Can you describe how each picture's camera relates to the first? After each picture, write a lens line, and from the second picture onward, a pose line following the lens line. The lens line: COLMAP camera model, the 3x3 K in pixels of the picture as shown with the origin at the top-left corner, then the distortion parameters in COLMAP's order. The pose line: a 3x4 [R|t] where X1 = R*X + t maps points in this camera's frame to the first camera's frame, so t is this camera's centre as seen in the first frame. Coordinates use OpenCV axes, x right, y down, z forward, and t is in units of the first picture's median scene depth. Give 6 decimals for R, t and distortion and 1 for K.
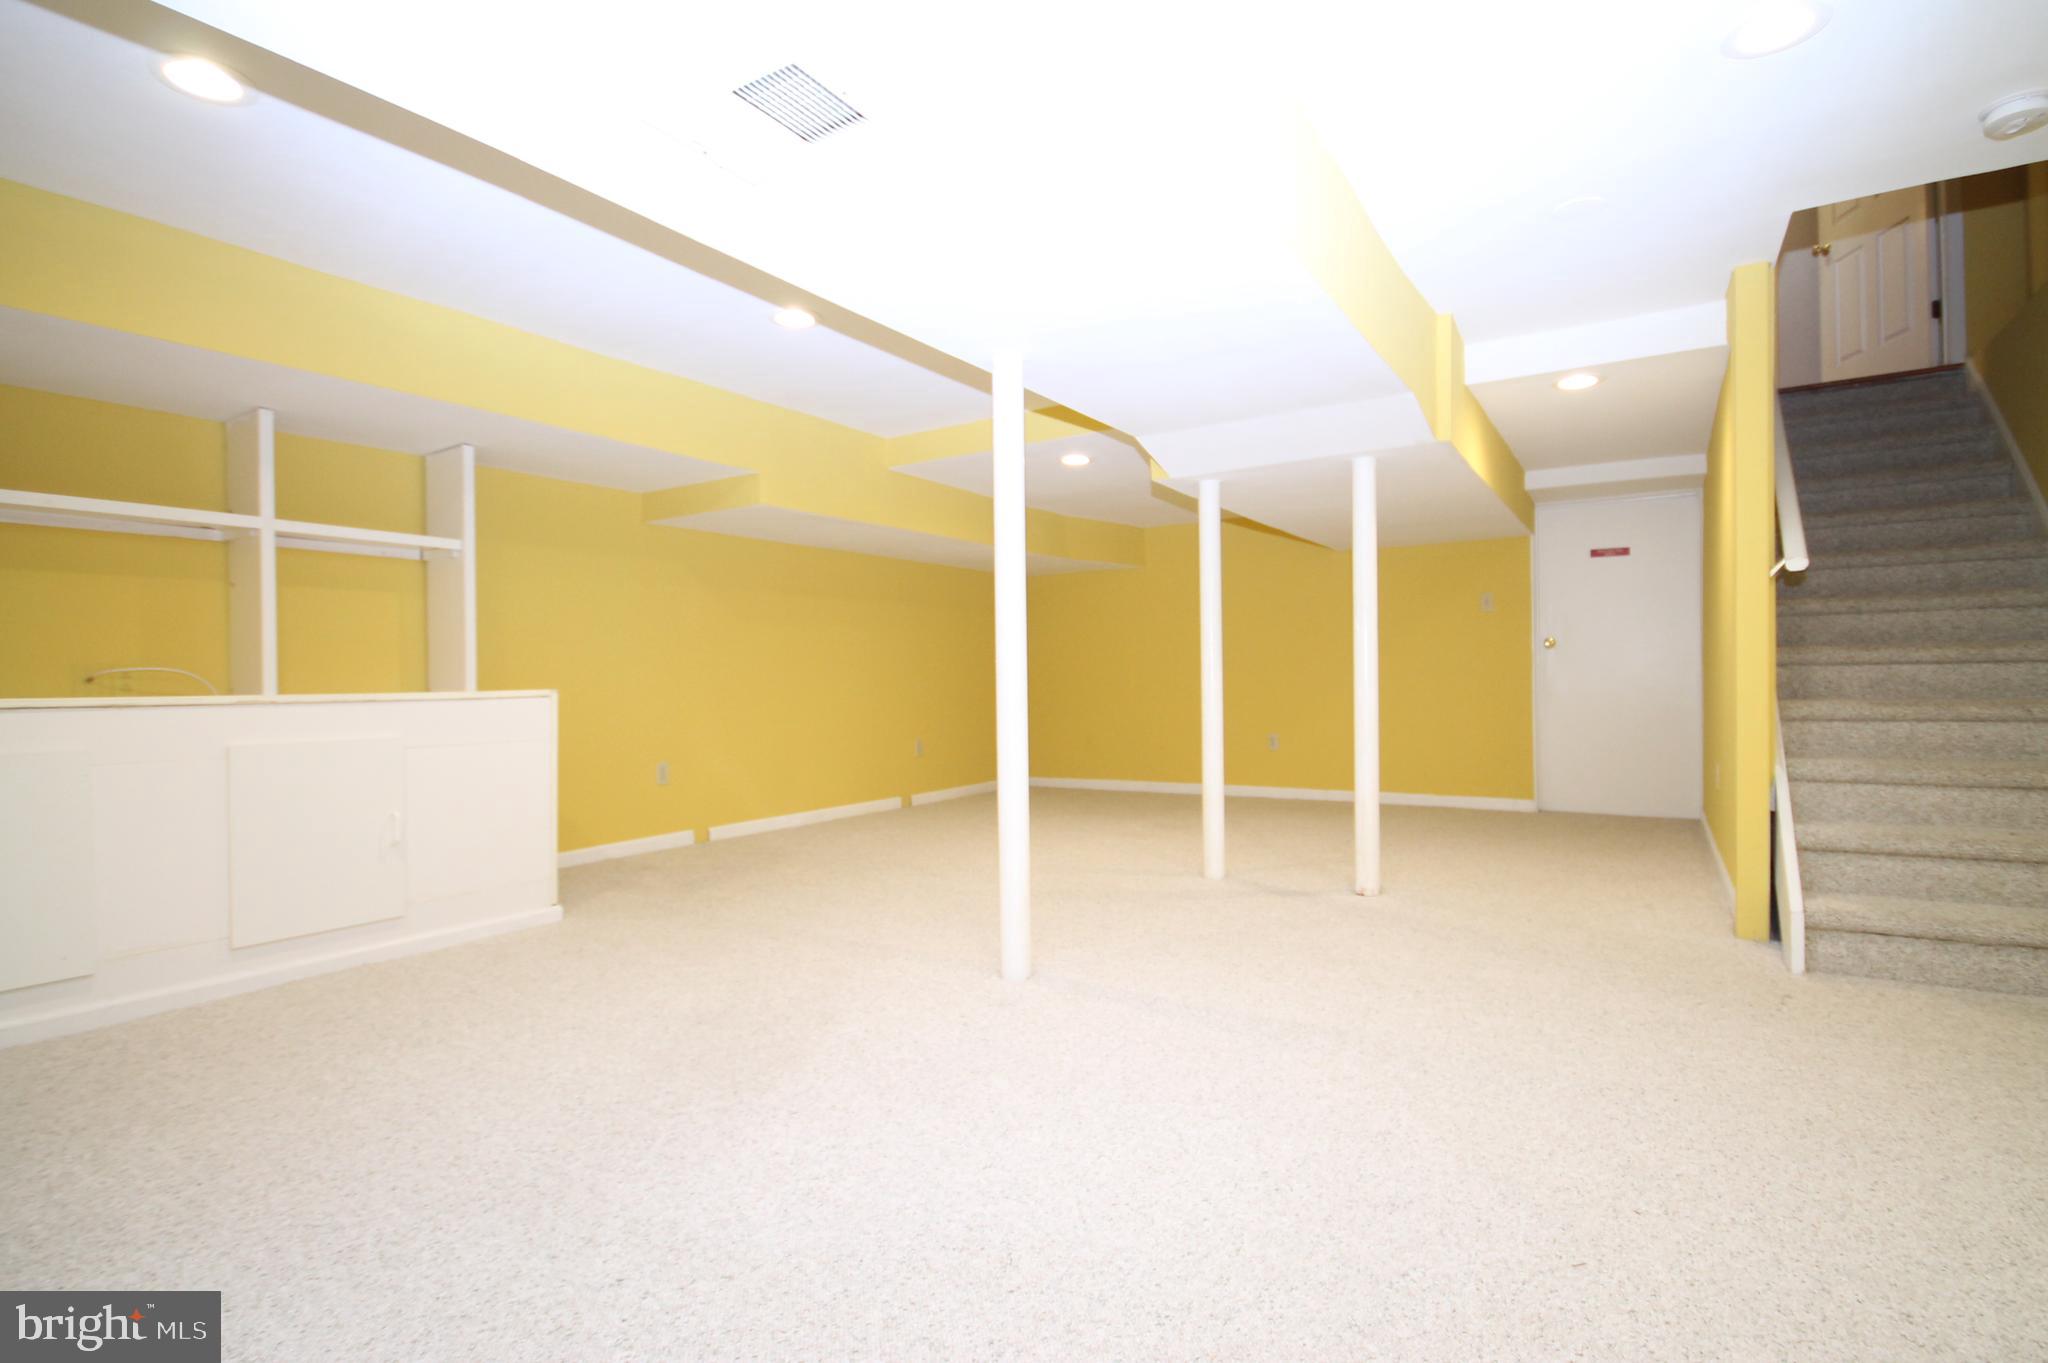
lens RADIAL K [[953.9, 0, 1035.3], [0, 953.9, 685.8], [0, 0, 1]] dist [-0.010888, 0.001132]
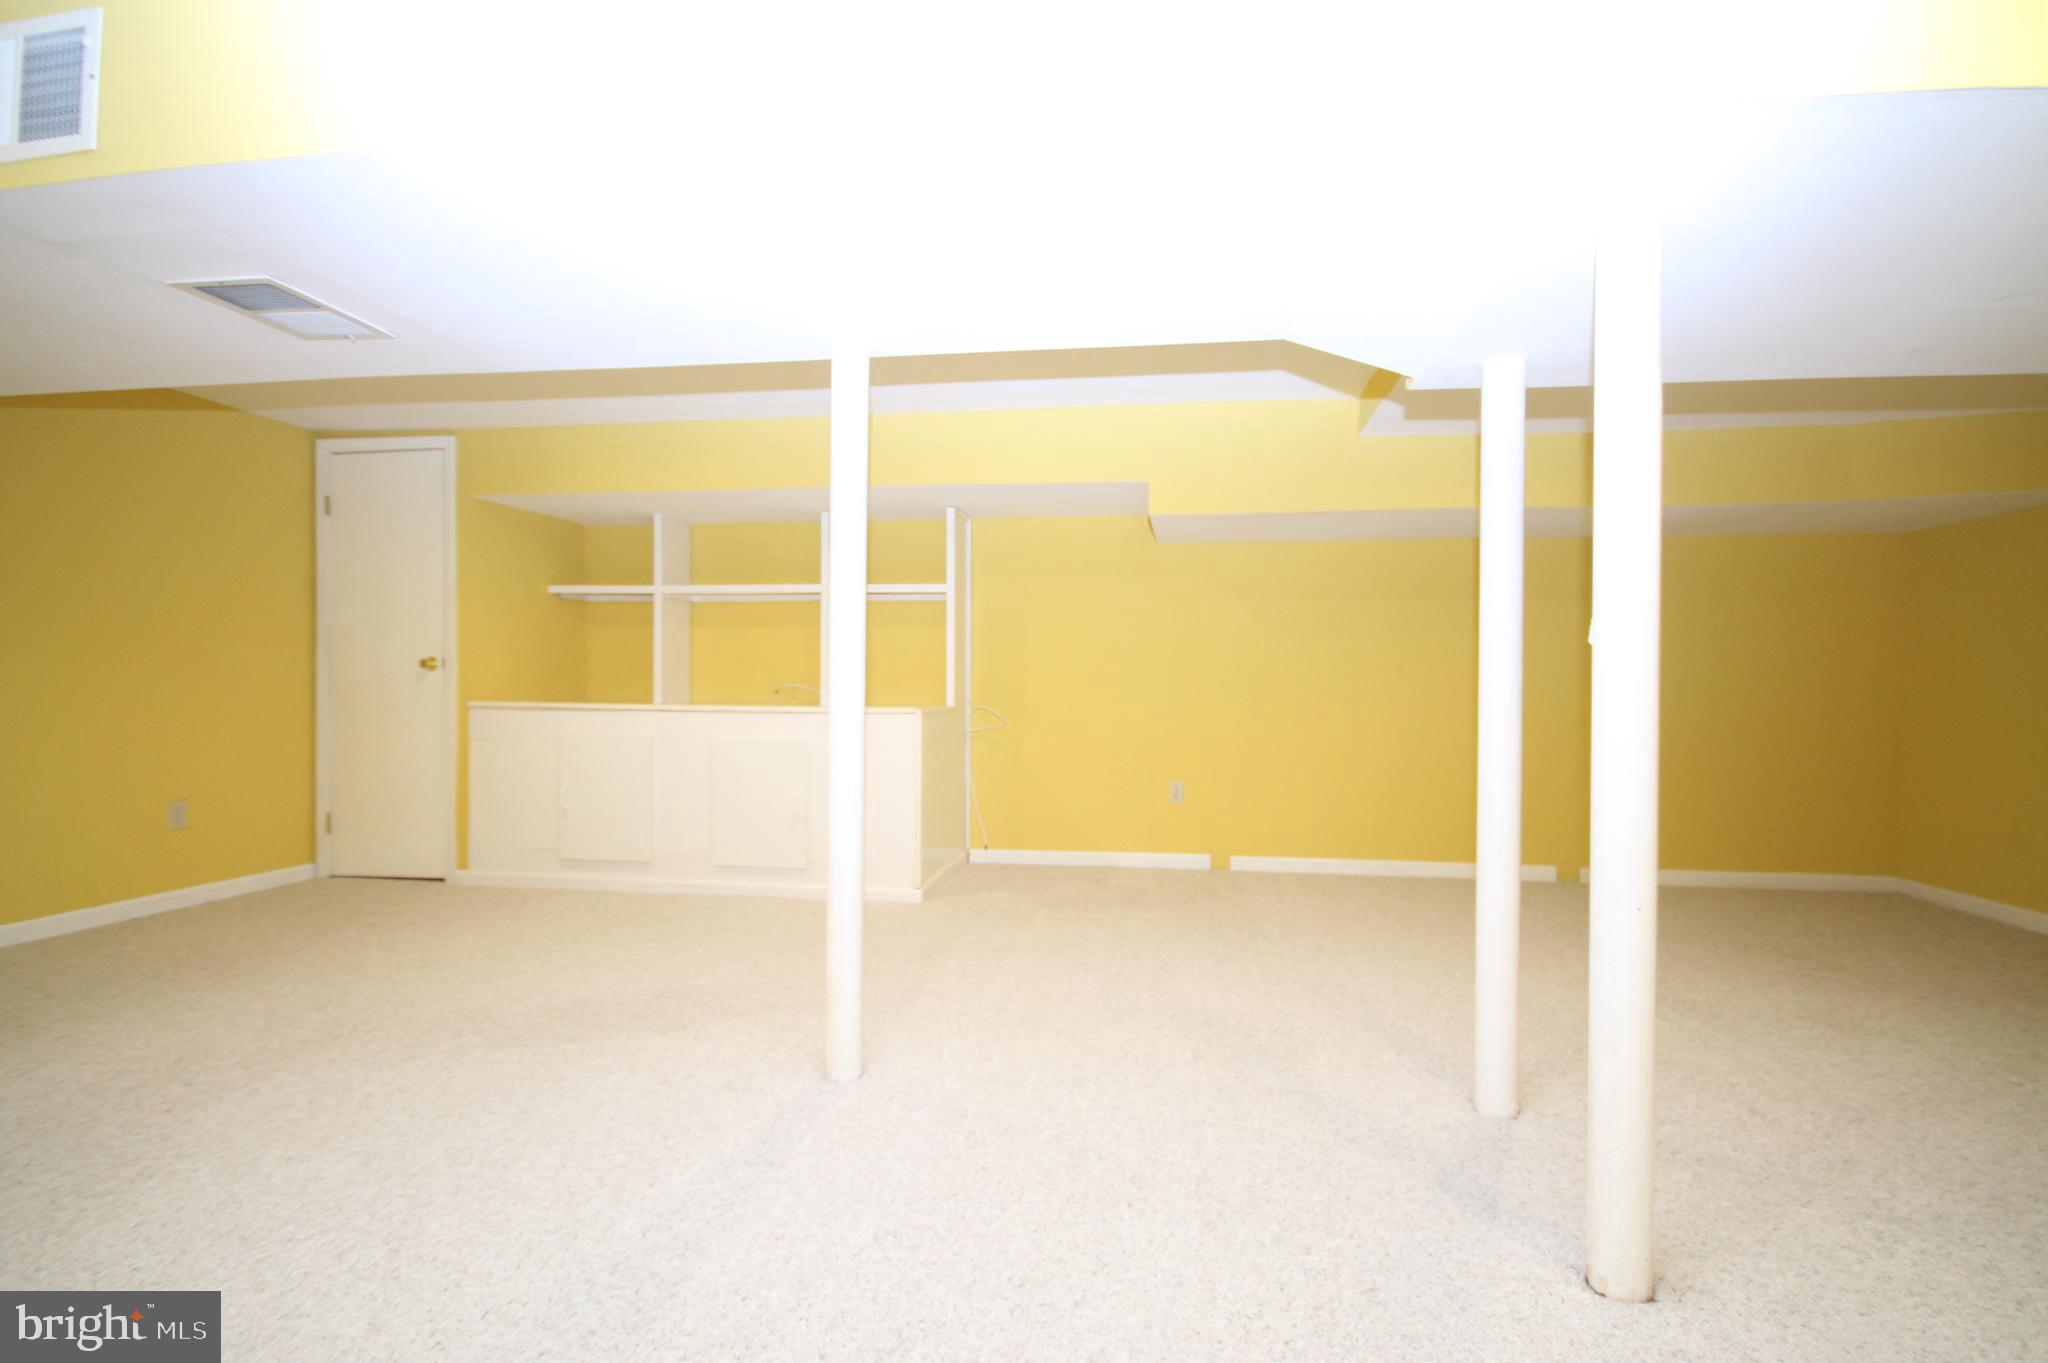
lens RADIAL K [[959.3, 0, 1042.4], [0, 959.3, 680.9], [0, 0, 1]] dist [-0.003747, 0.000639]
pose [[0.424380, 0.015394, -0.905353, 0.637504], [-0.022173, 0.999732, 0.006606, -0.038158], [0.905213, 0.017271, 0.424608, 0.629950]]
